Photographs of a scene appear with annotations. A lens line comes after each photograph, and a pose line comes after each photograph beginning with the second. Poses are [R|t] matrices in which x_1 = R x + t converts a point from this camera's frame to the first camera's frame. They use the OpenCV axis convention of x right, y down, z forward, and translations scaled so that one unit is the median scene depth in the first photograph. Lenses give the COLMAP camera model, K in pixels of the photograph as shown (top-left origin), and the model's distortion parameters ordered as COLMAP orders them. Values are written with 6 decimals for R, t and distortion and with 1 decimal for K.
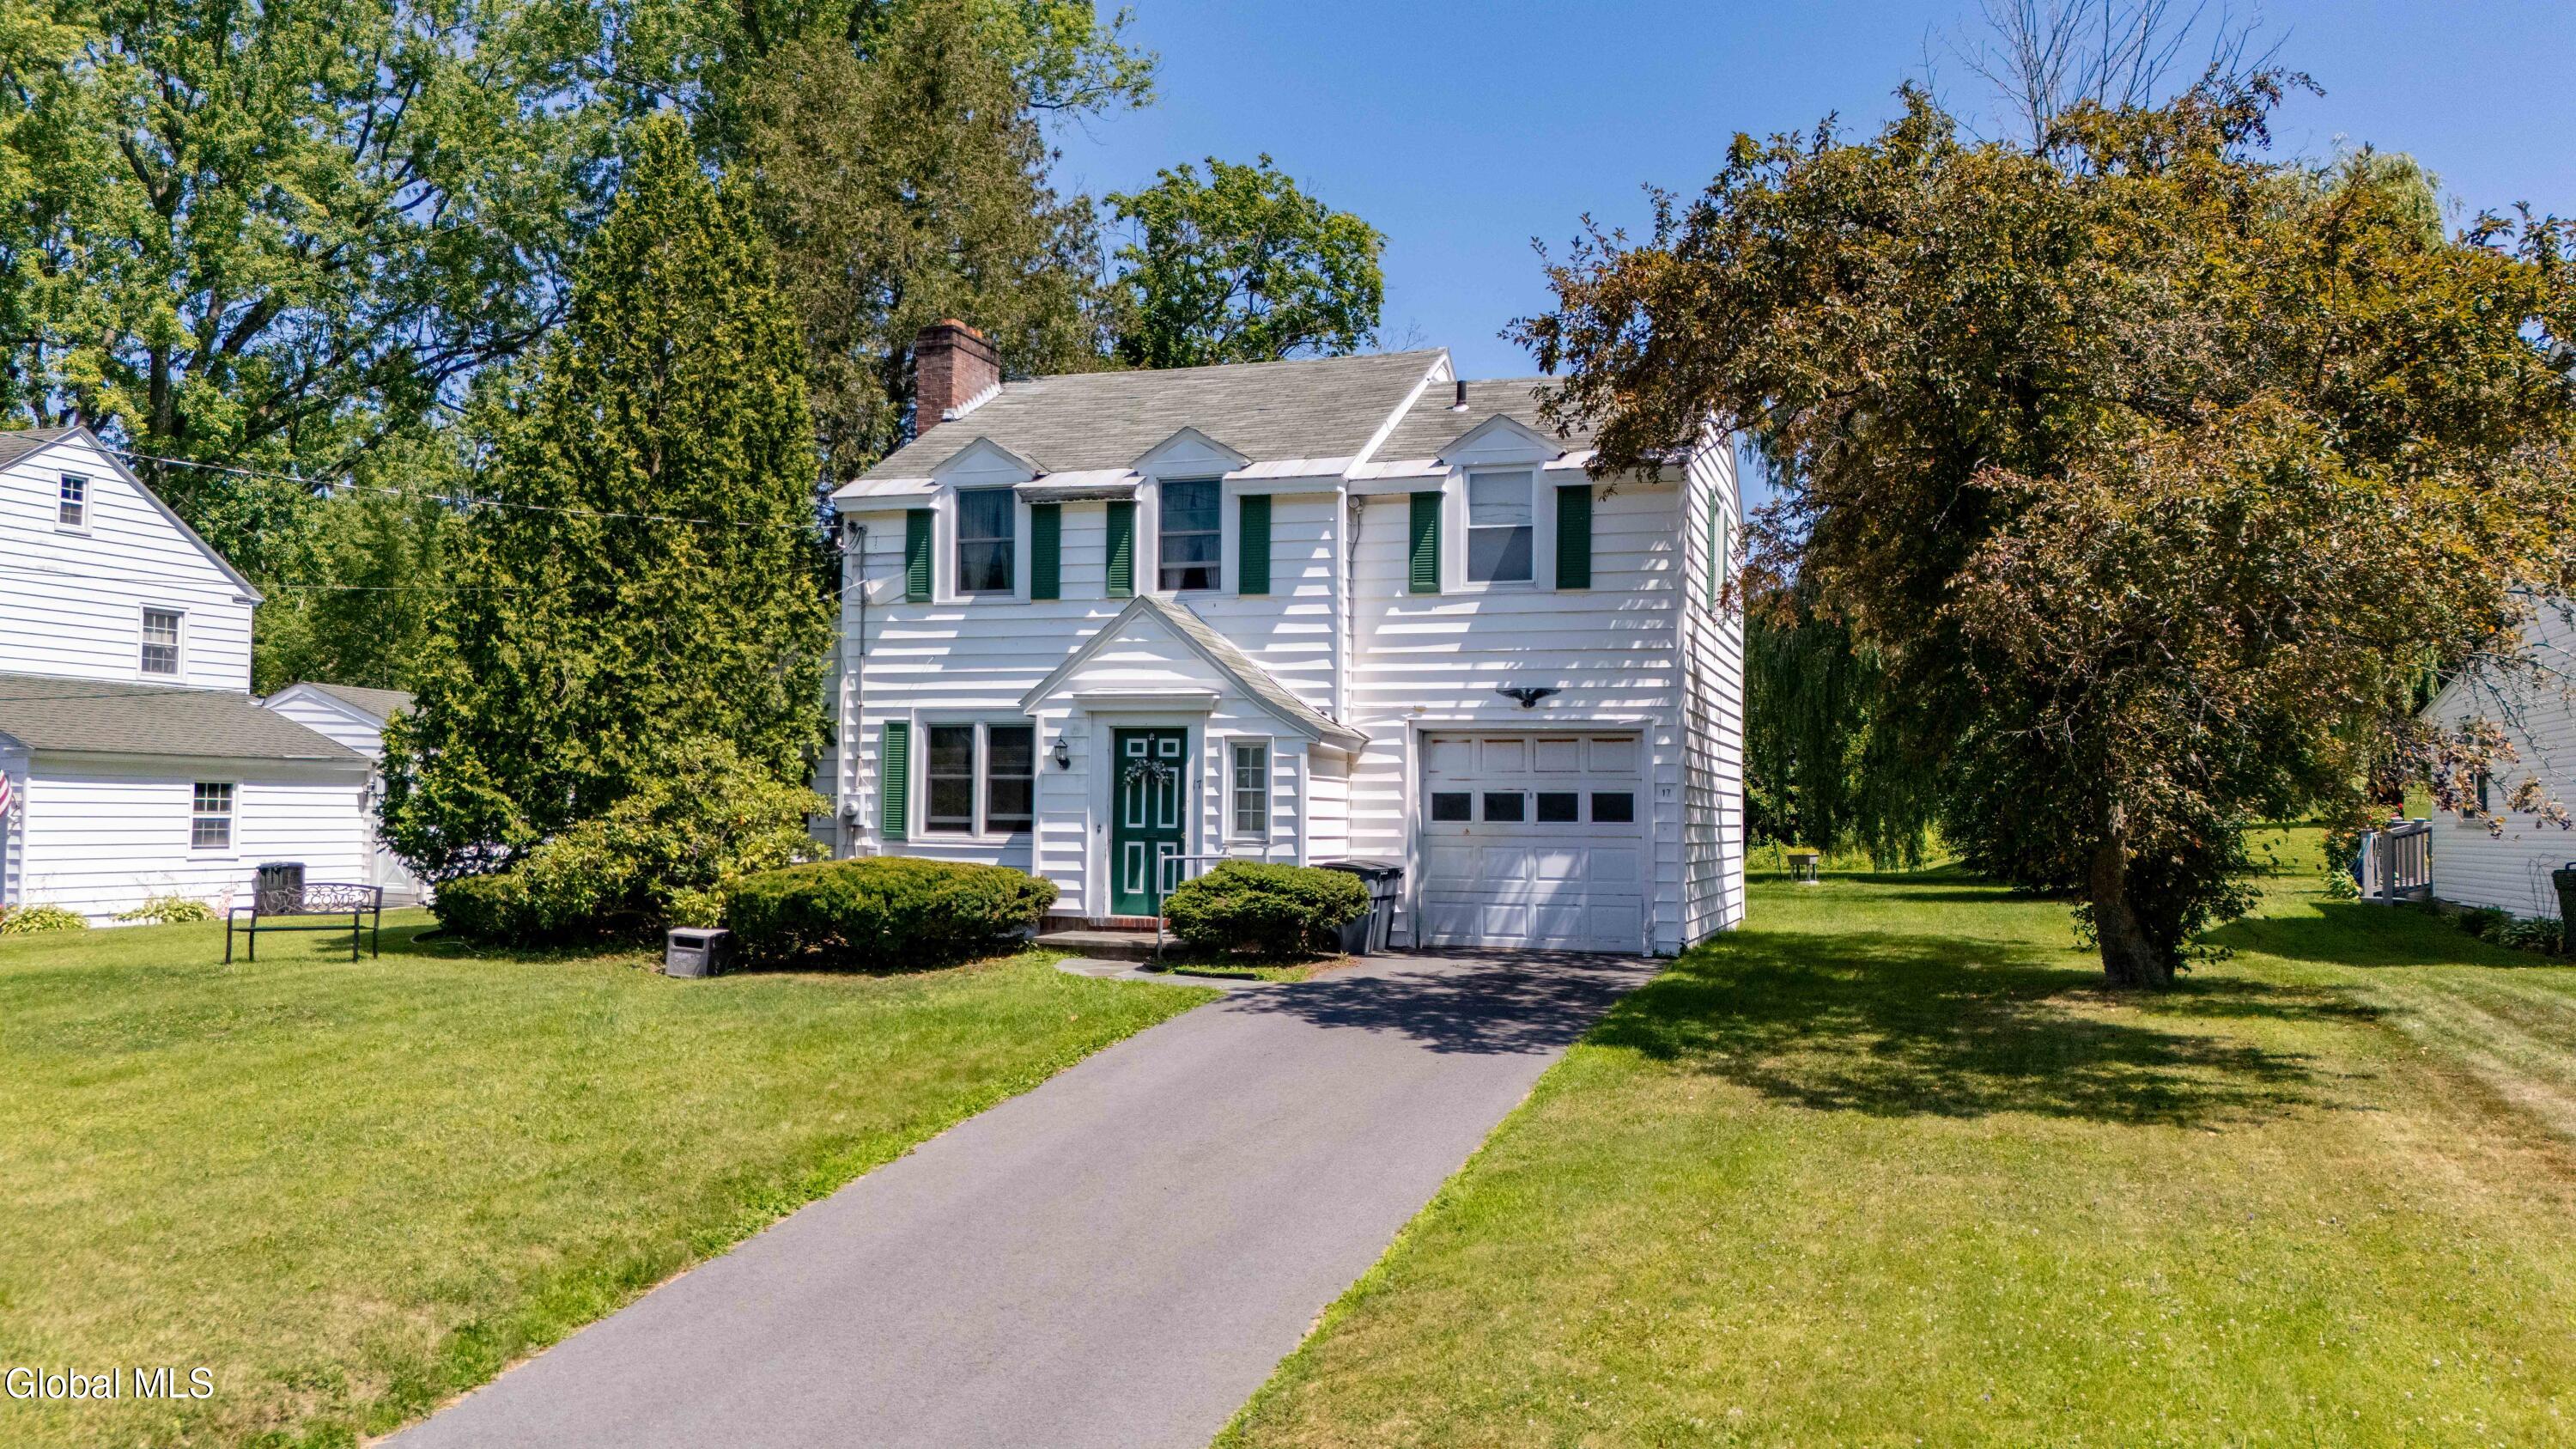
lens RADIAL K [[1883.1, 0, 1290.6], [0, 1883.1, 717.1], [0, 0, 1]] dist [0.092081, -0.014206]
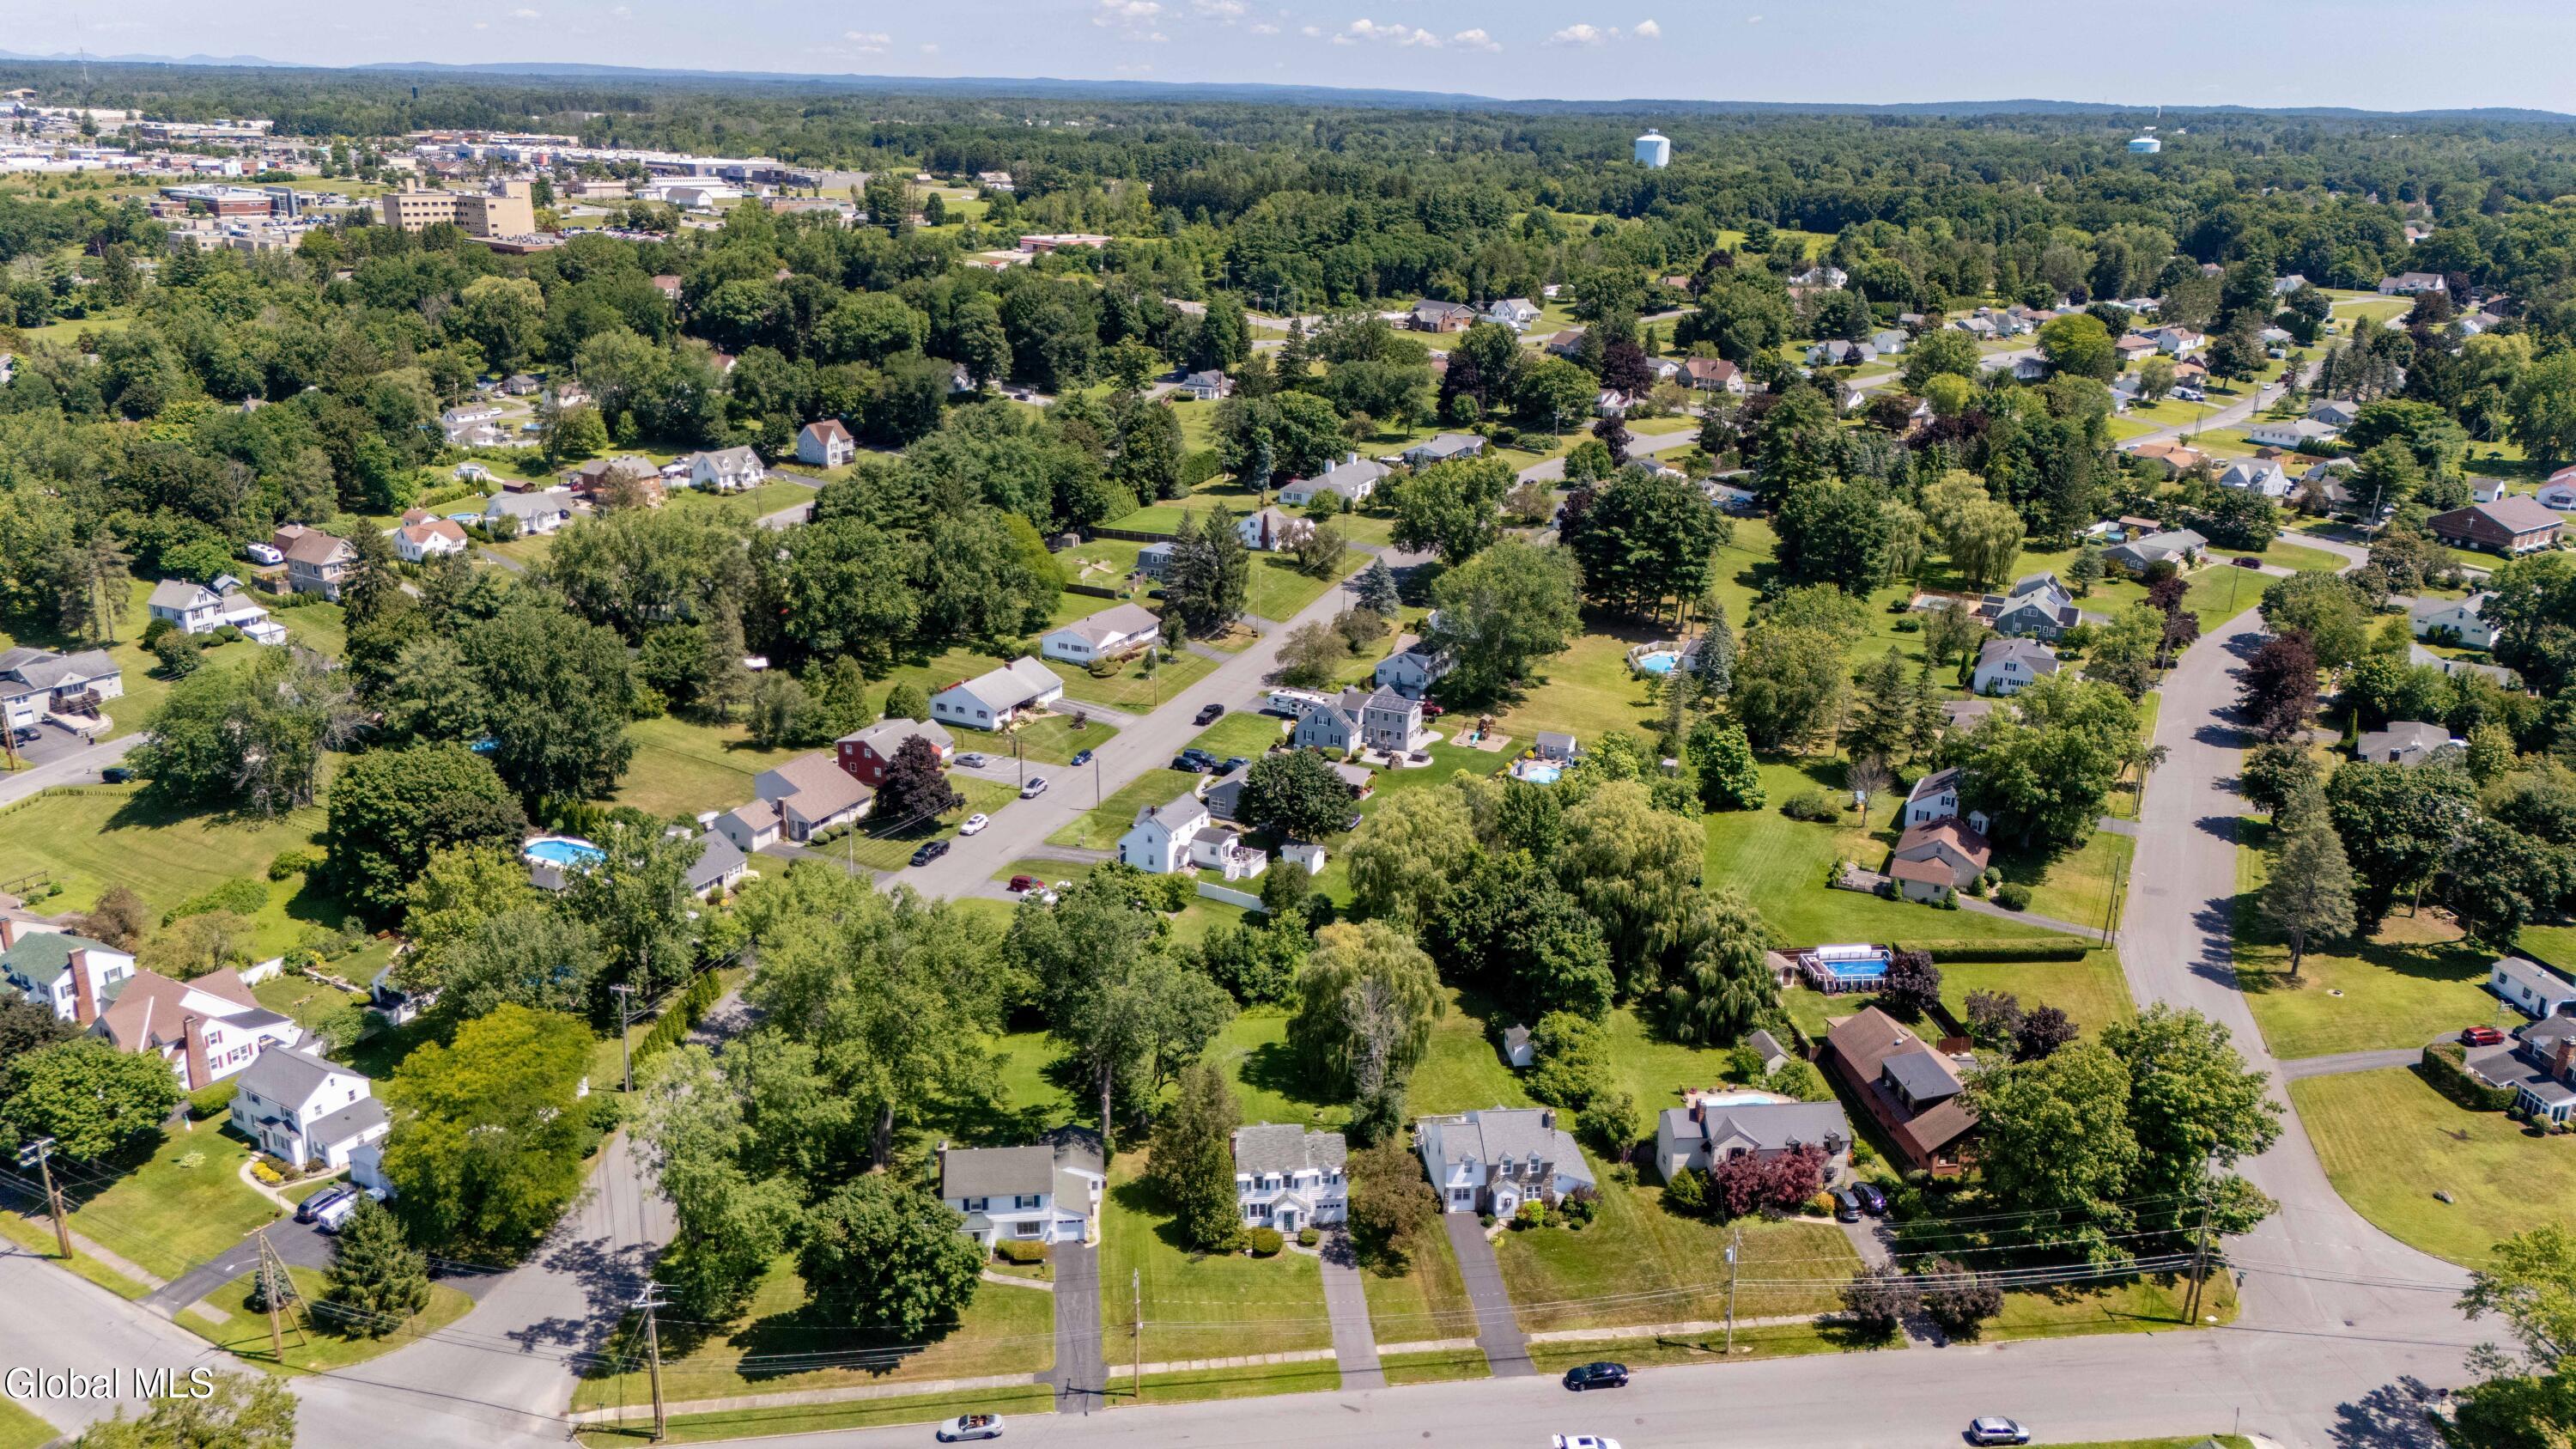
lens RADIAL K [[1883.1, 0, 1292.4], [0, 1883.1, 736.6], [0, 0, 1]] dist [0.092081, -0.014206]
pose [[0.896555, -0.140955, 0.419906, -3.144848], [-0.033706, 0.923554, 0.381985, -4.918609], [-0.441648, -0.356624, 0.823265, -4.925919]]
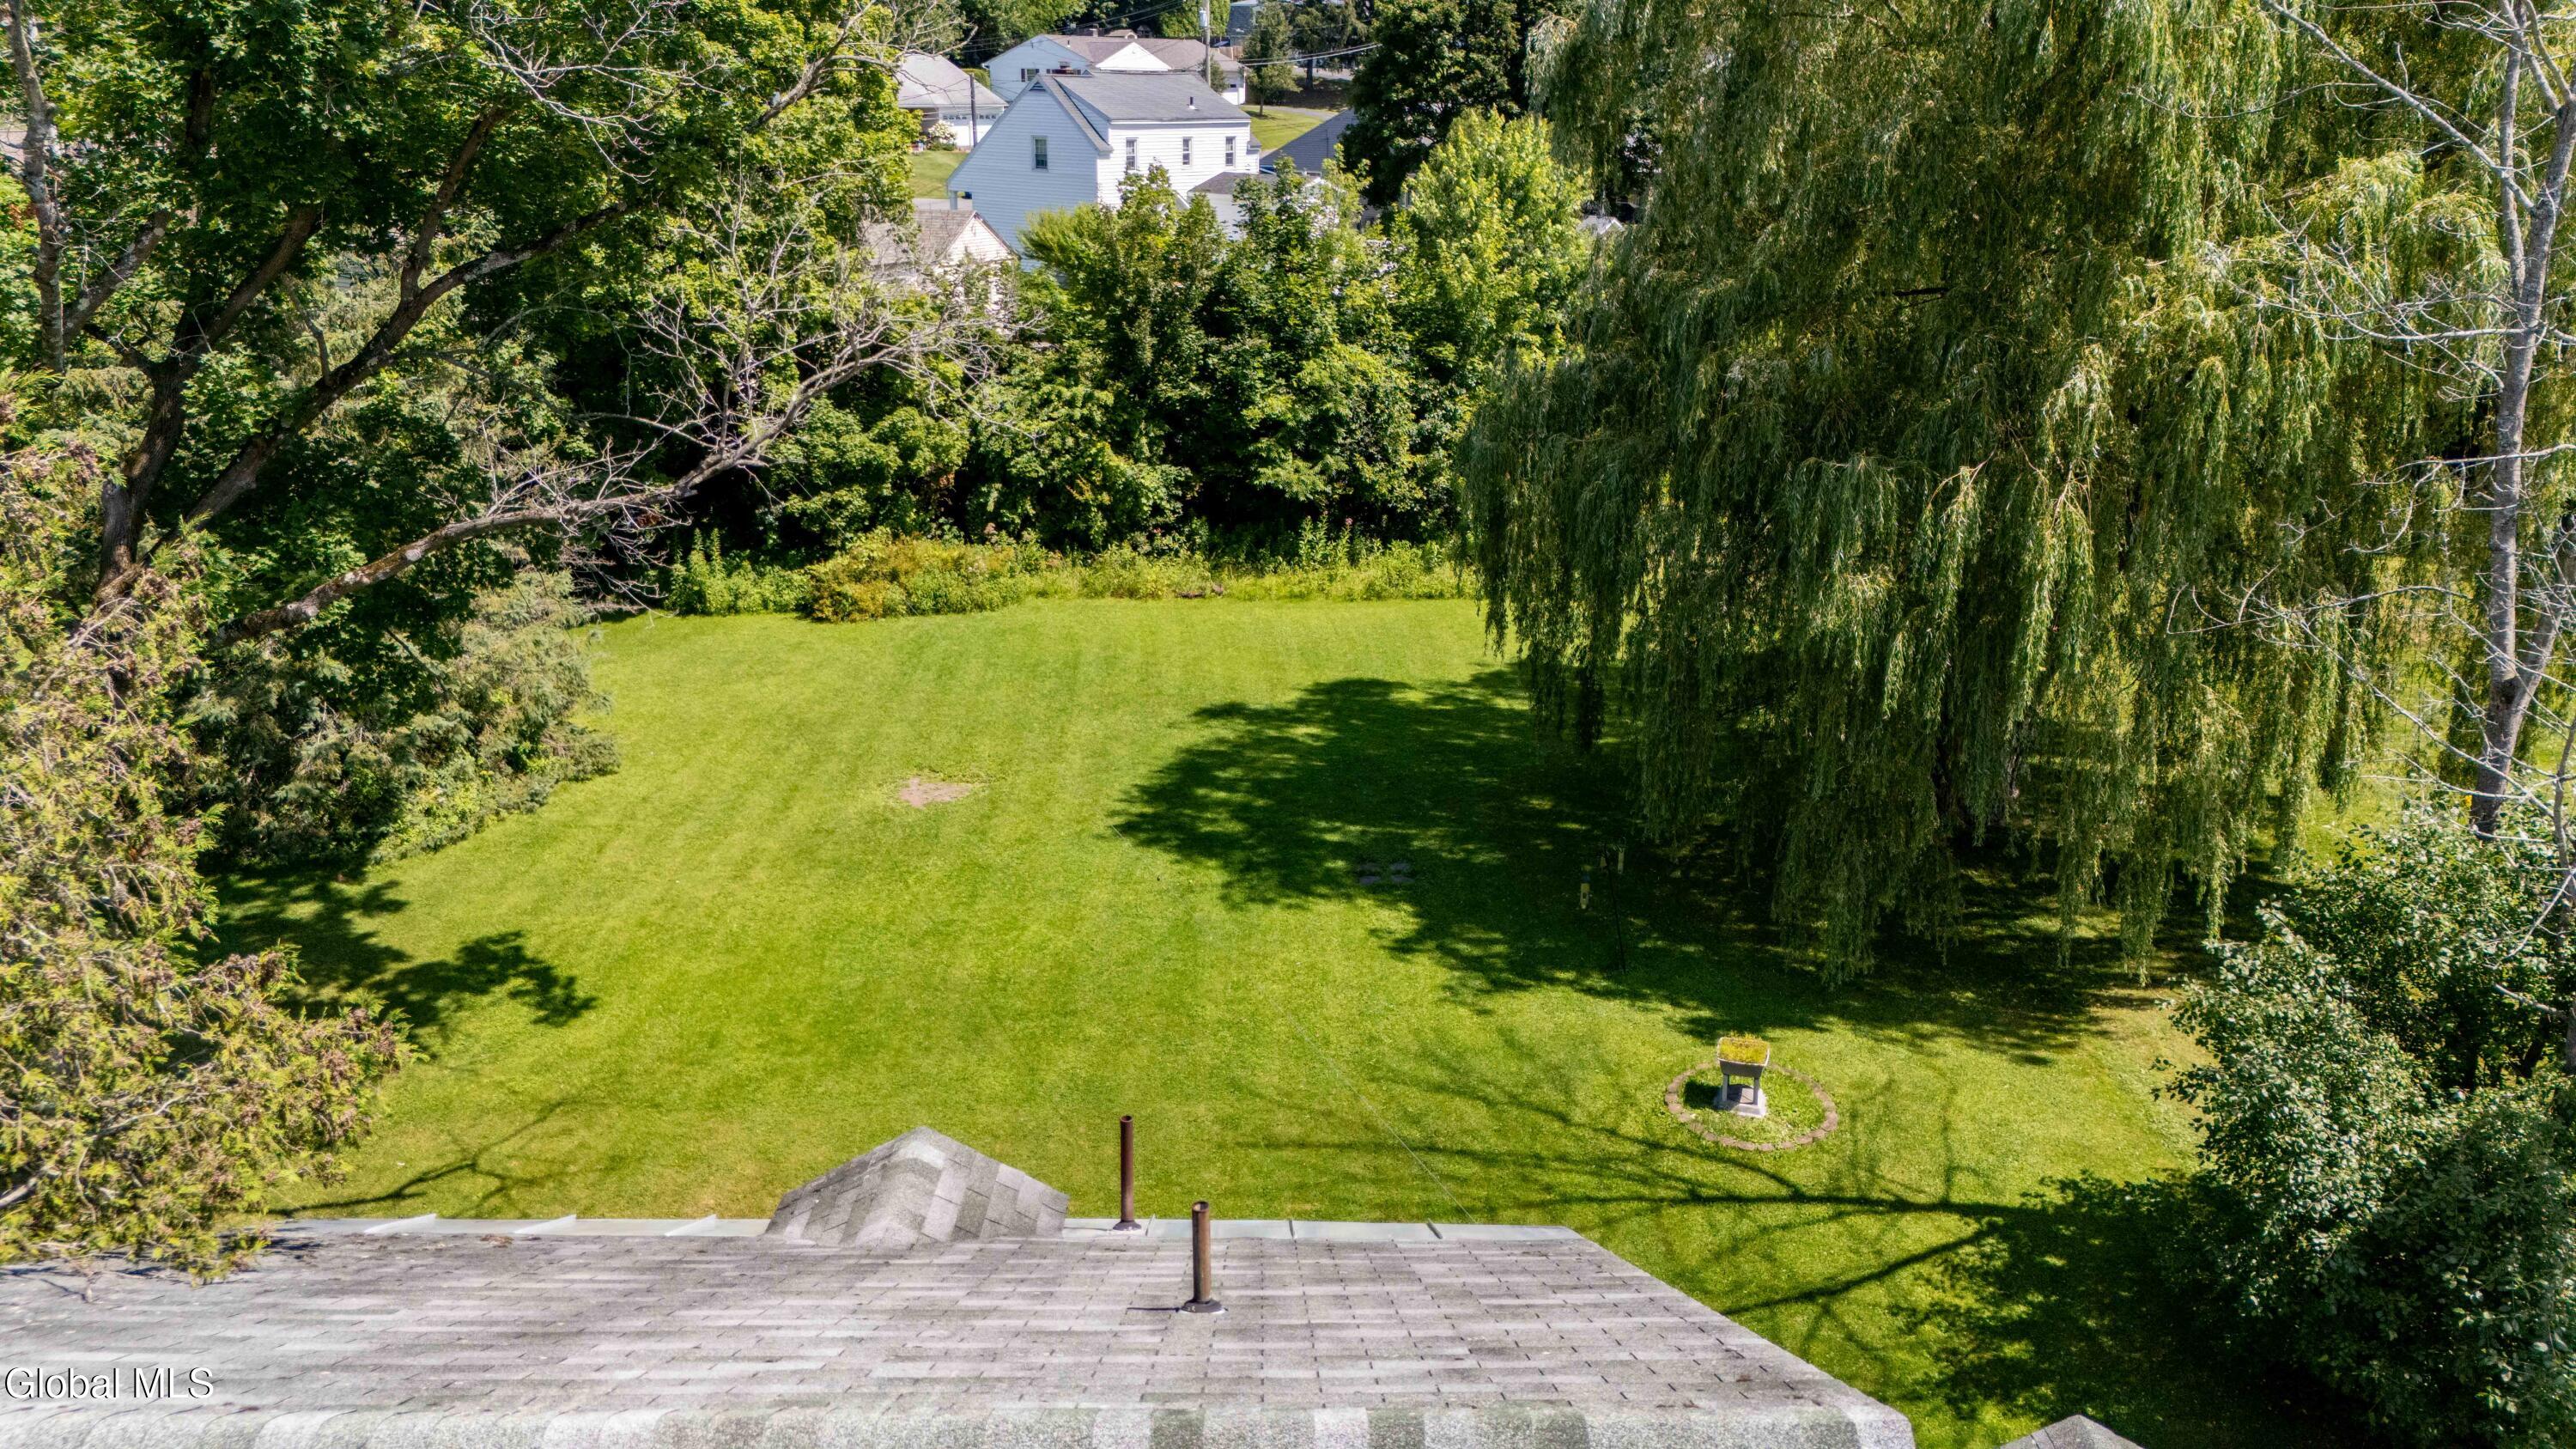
lens RADIAL K [[1883.1, 0, 1278.4], [0, 1883.1, 744.5], [0, 0, 1]] dist [0.092081, -0.014206]
pose [[0.945623, -0.109962, 0.306114, -0.036635], [-0.021013, 0.918503, 0.394854, -0.414795], [-0.324586, -0.379816, 0.866247, 1.014459]]
